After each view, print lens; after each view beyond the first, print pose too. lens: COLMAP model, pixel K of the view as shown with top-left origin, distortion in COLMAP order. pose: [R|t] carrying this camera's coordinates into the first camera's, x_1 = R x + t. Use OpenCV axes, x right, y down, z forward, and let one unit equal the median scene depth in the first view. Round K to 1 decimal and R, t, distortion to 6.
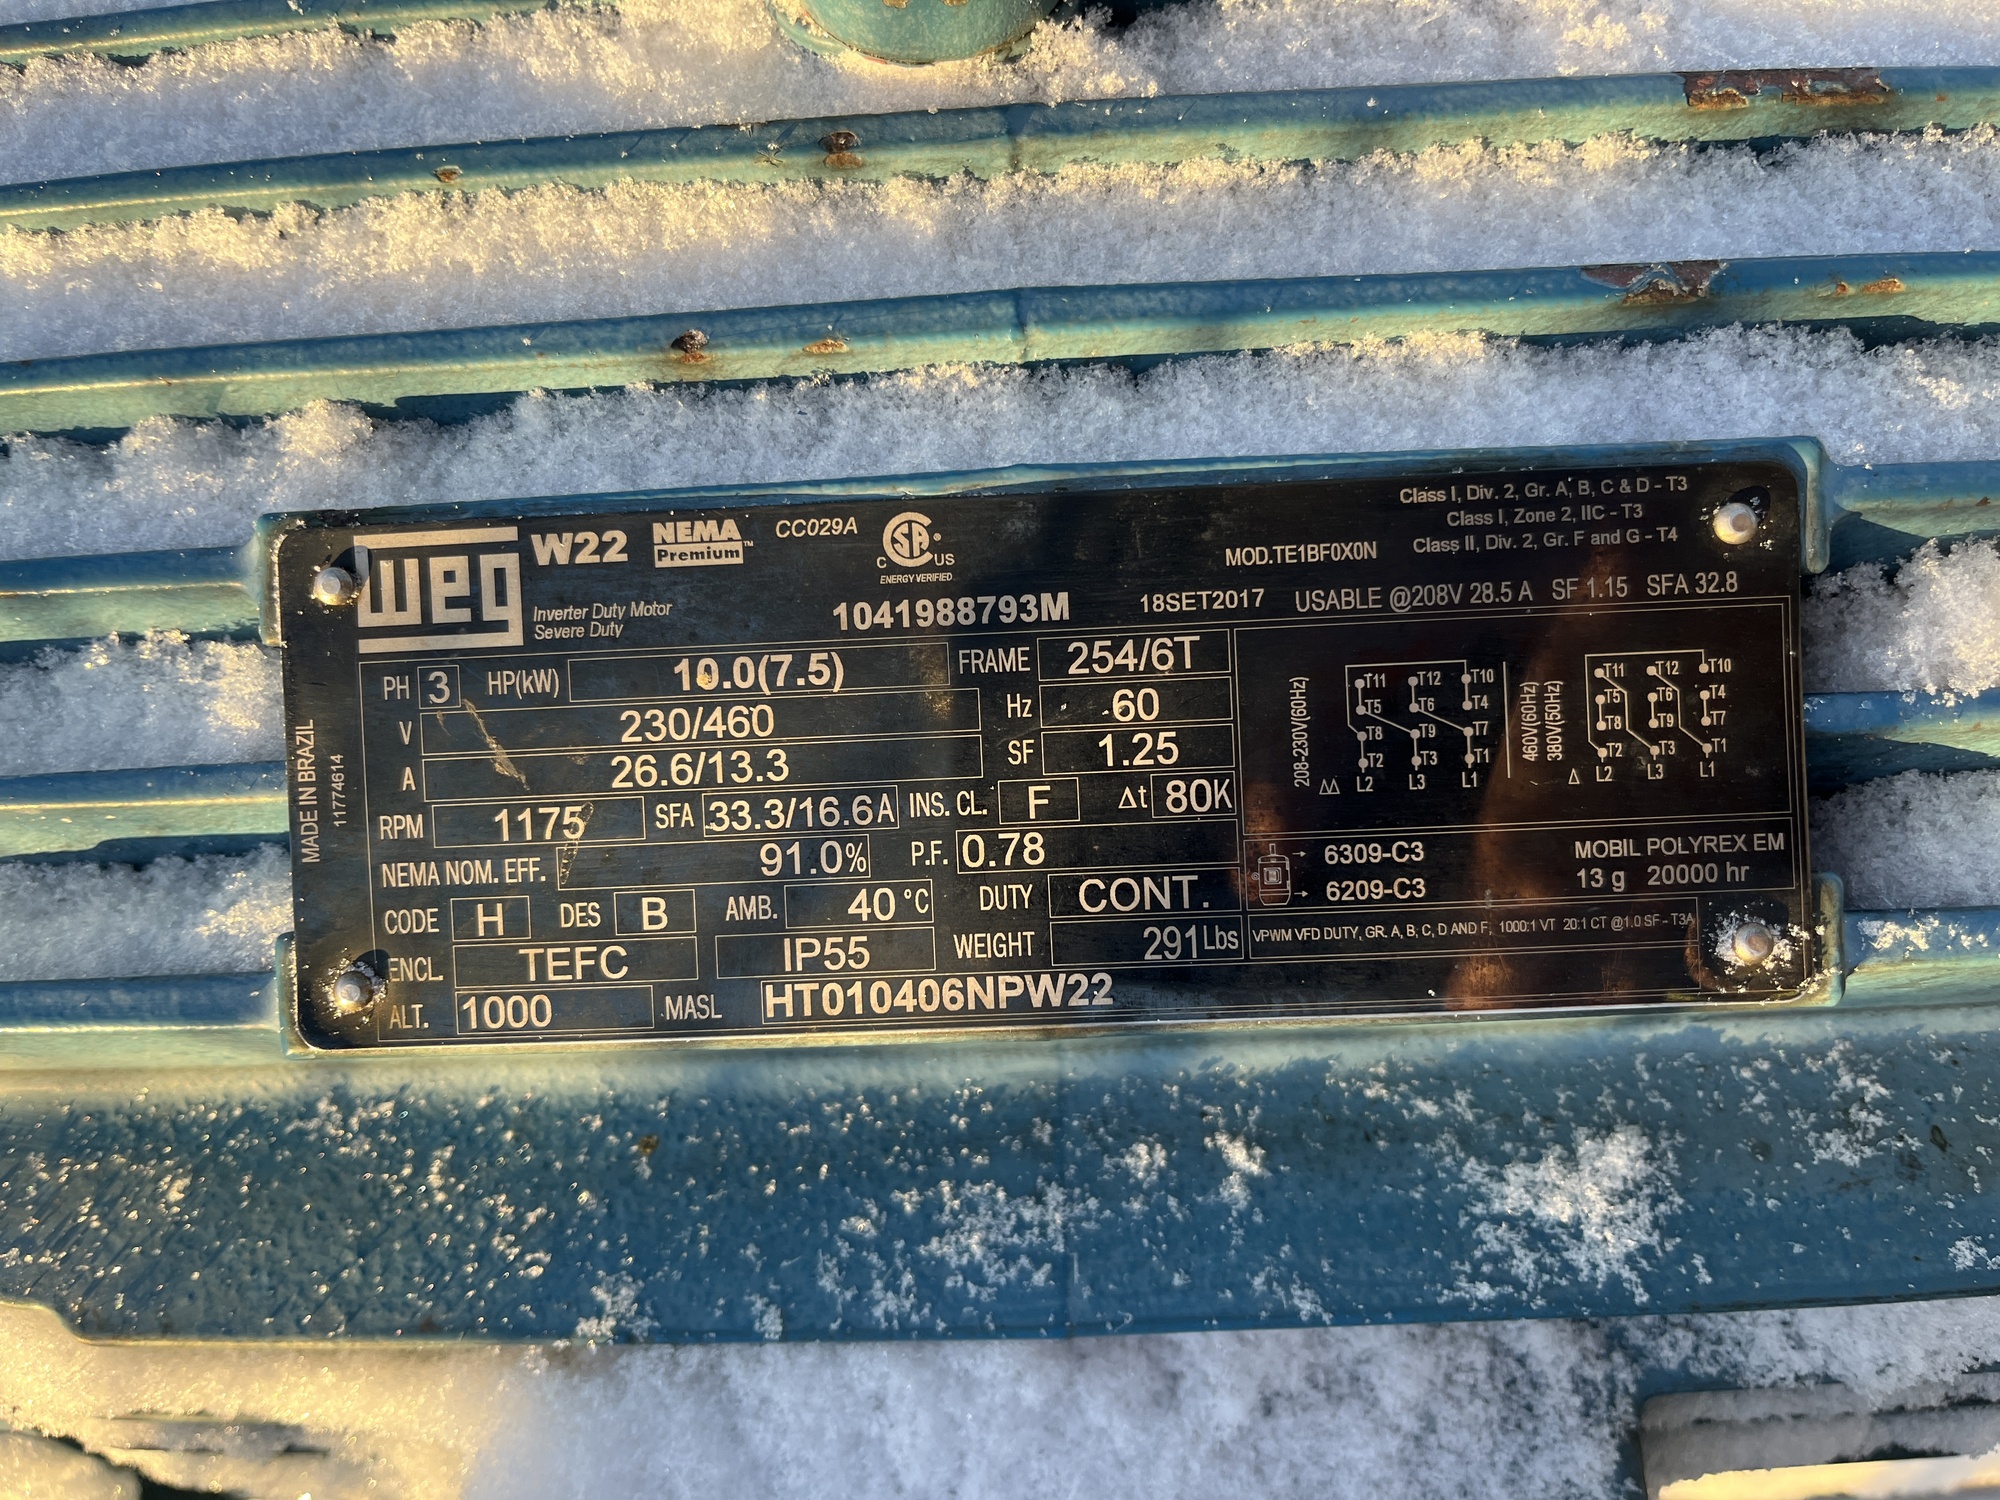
lens RADIAL K [[1641.9, 0, 1029.5], [0, 1641.9, 749.1], [0, 0, 1]] dist [0.009139, -0.071429]
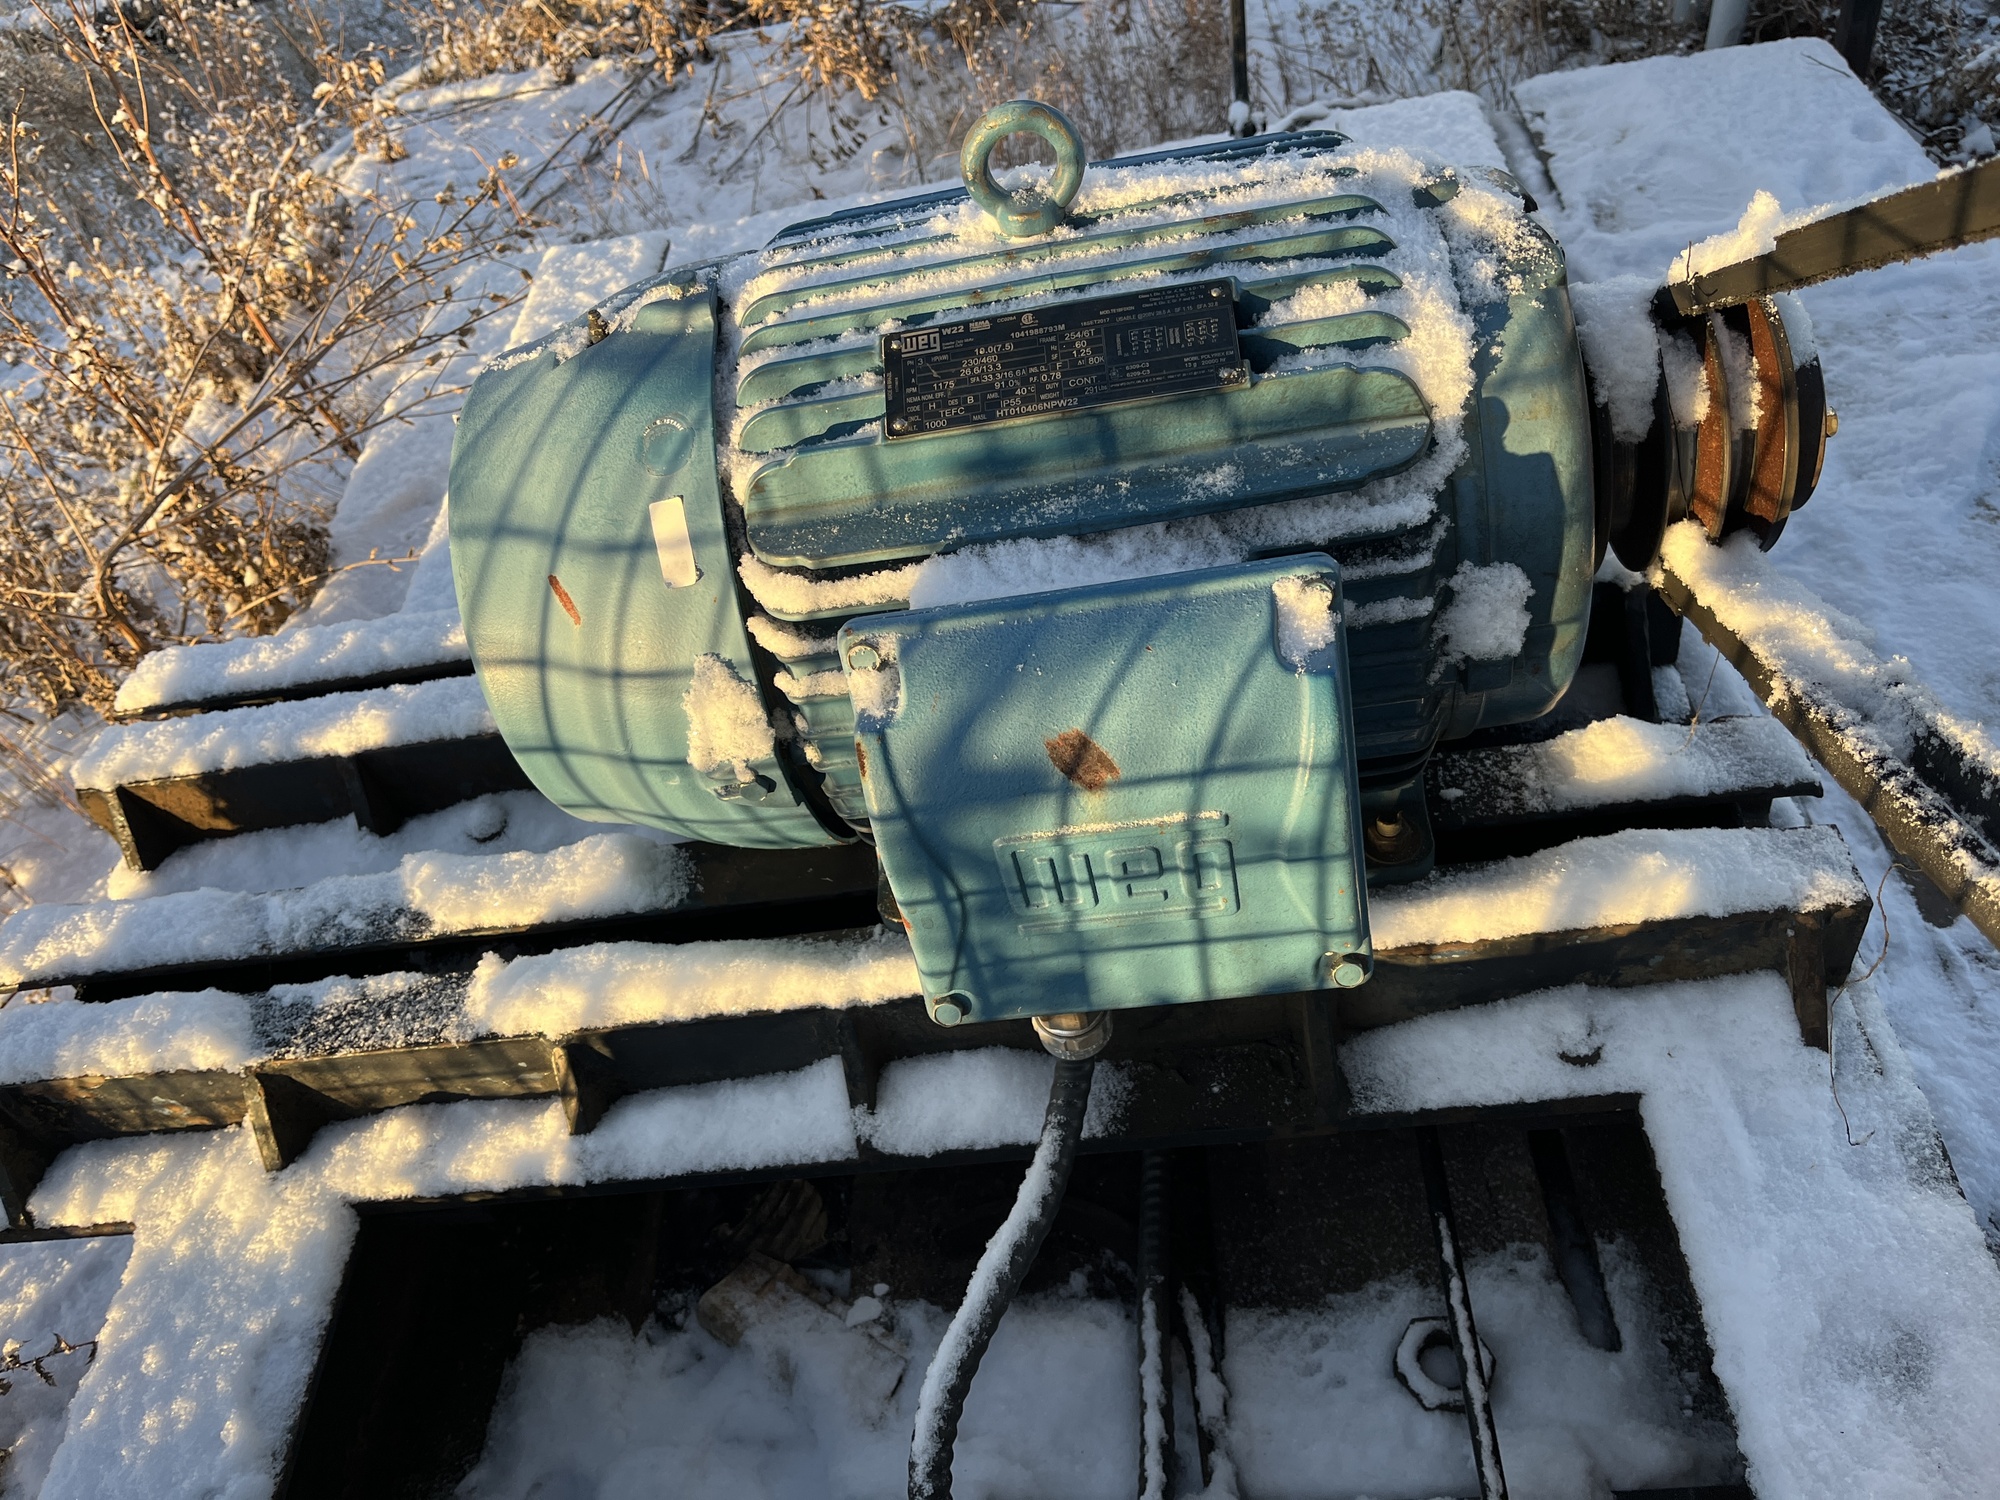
lens RADIAL K [[1523.2, 0, 1000.0], [0, 1523.2, 750.0], [0, 0, 1]] dist [0.038397, -0.129725]
pose [[0.990139, -0.067872, -0.122545, 0.267658], [0.016297, 0.924659, -0.380448, 2.425864], [0.139134, 0.374700, 0.916647, -2.253497]]
